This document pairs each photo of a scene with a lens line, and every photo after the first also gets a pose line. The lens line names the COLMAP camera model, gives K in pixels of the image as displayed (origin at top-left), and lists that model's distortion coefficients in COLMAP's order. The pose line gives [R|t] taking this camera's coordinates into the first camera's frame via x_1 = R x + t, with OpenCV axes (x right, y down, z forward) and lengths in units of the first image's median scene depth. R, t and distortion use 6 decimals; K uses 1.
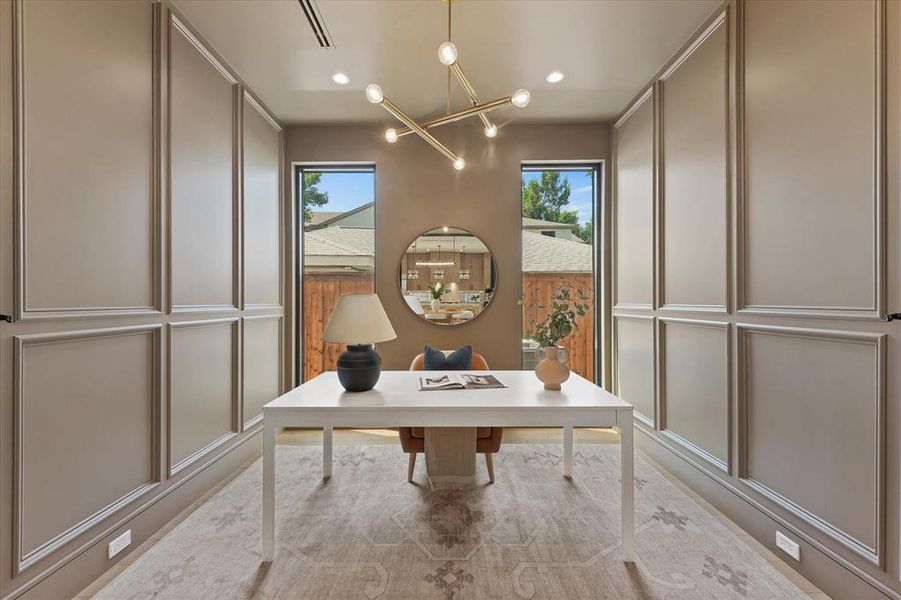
lens RADIAL K [[377.3, 0, 452.3], [0, 377.3, 298.0], [0, 0, 1]] dist [-0.062404, 0.000485]
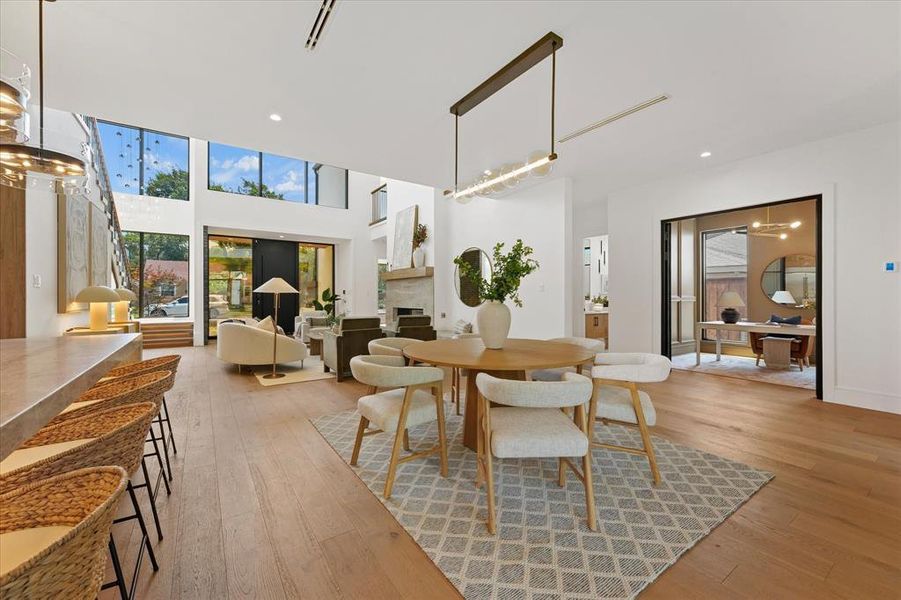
lens RADIAL K [[358.5, 0, 451.1], [0, 358.5, 292.3], [0, 0, 1]] dist [0.000394, 0.000006]
pose [[0.556912, -0.002957, -0.830567, 0.655606], [0.004167, 0.999991, -0.000767, -0.010650], [0.830561, -0.003034, 0.556919, -1.801484]]
